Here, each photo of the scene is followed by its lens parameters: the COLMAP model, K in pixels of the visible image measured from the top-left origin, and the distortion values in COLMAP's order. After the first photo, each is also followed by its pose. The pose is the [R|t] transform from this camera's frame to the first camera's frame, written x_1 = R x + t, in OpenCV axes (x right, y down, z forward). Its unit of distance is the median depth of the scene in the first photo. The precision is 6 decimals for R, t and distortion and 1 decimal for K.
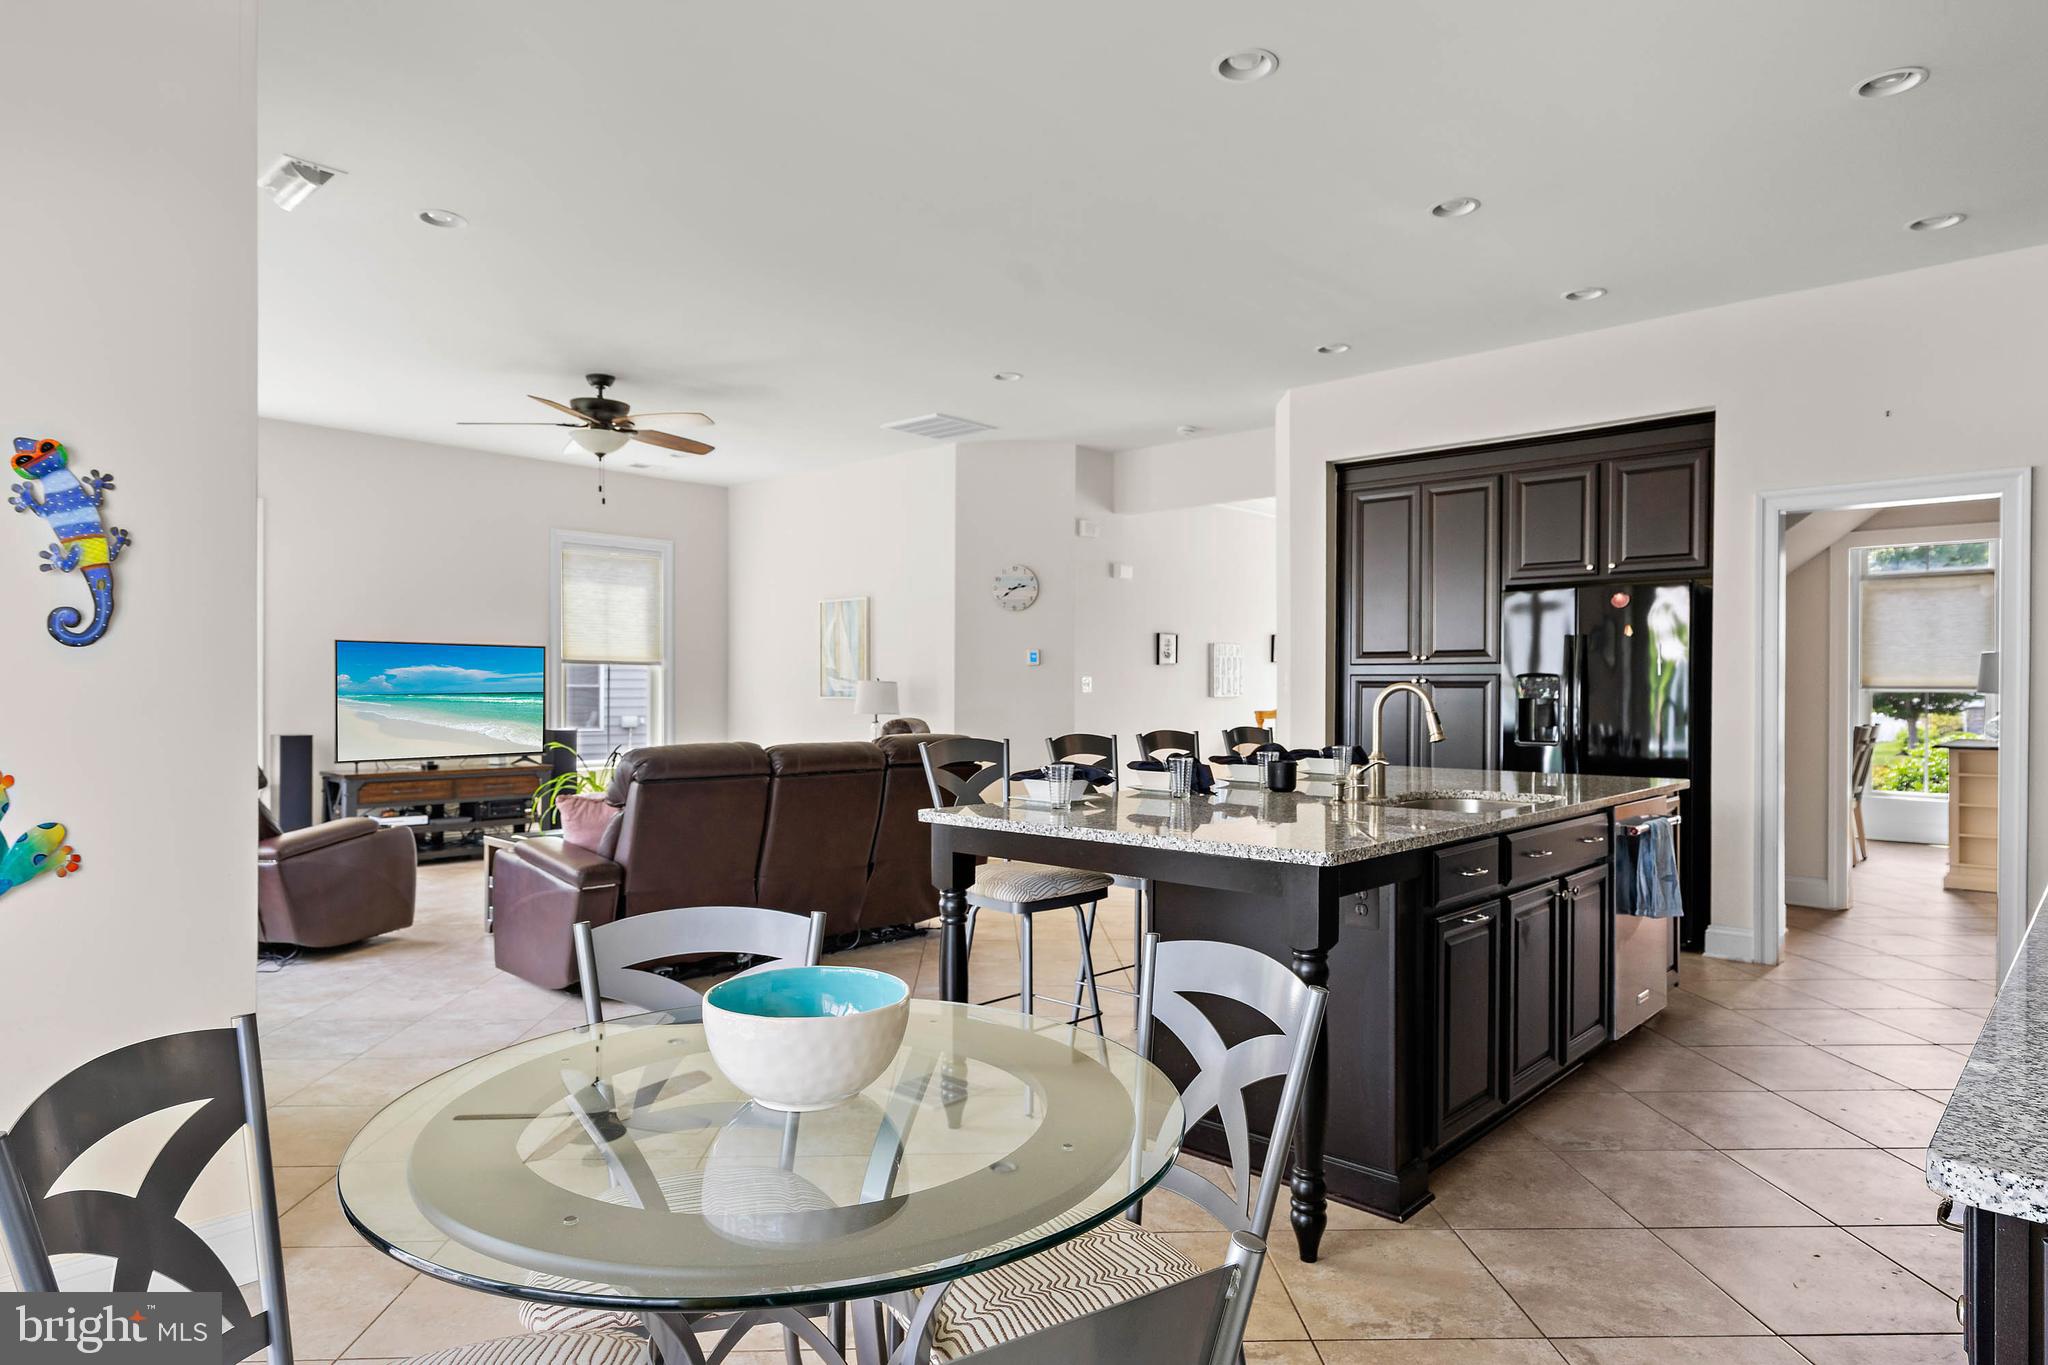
lens RADIAL K [[1180.7, 0, 1026.5], [0, 1180.7, 693.7], [0, 0, 1]] dist [0.011697, -0.002176]
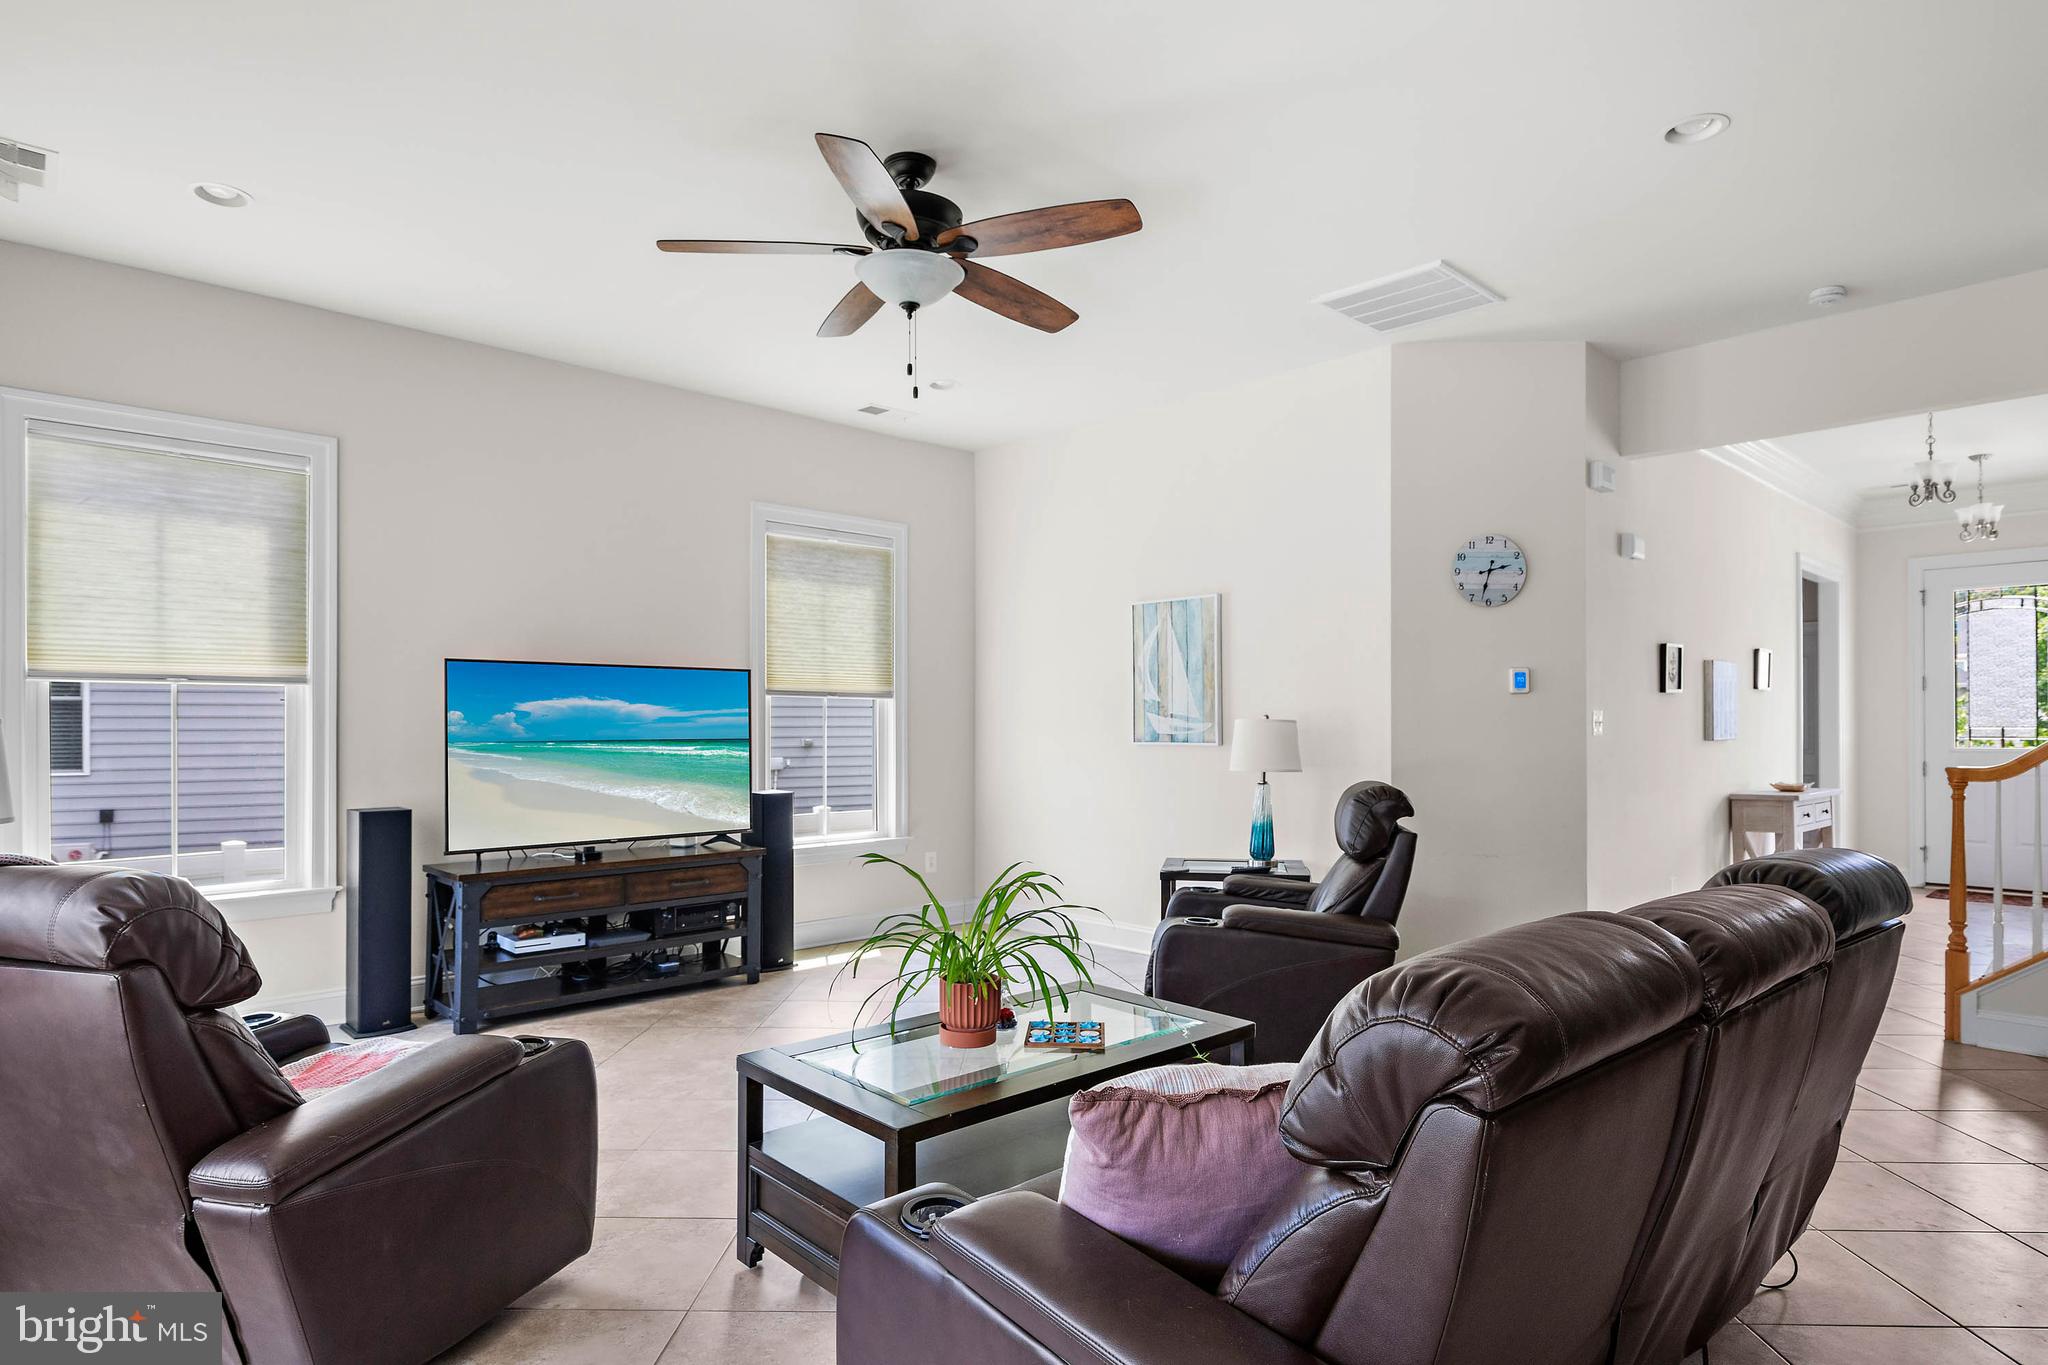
lens RADIAL K [[1125.4, 0, 1038.9], [0, 1125.4, 721.3], [0, 0, 1]] dist [0.005752, 0.000174]
pose [[0.998441, -0.004508, -0.055634, -0.225485], [0.004175, 0.999973, -0.006088, -0.006878], [0.055660, 0.005847, 0.998433, 0.402882]]
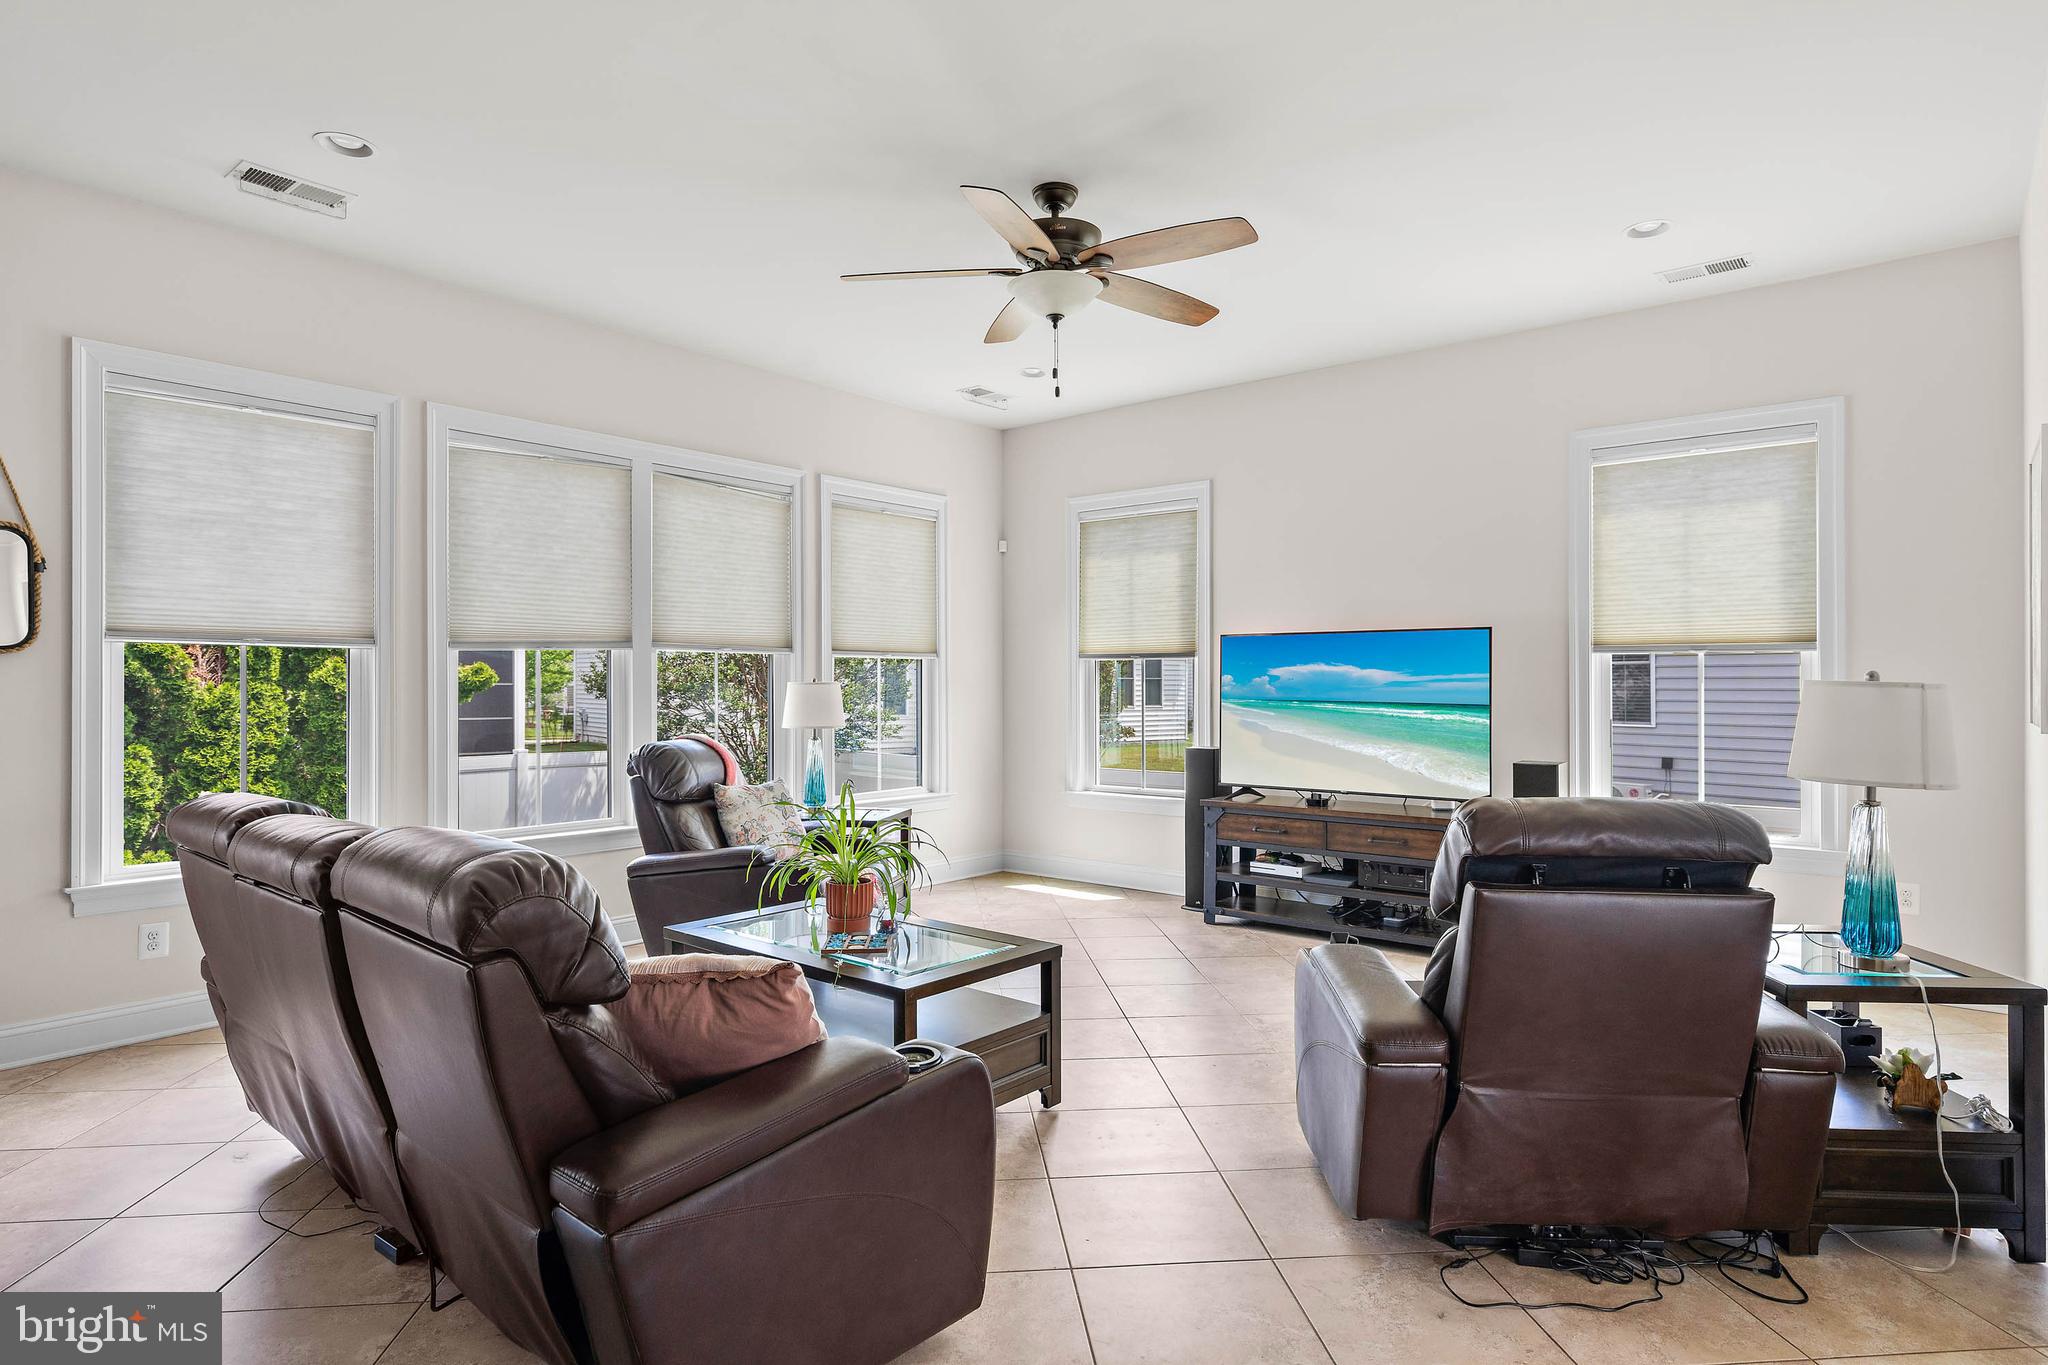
lens RADIAL K [[1125.4, 0, 1026.3], [0, 1125.4, 679.0], [0, 0, 1]] dist [0.005752, 0.000174]
pose [[0.052953, -0.007013, -0.998572, 0.183098], [-0.004456, 0.999964, -0.007259, -0.008474], [0.998587, 0.004834, 0.052920, 0.788151]]
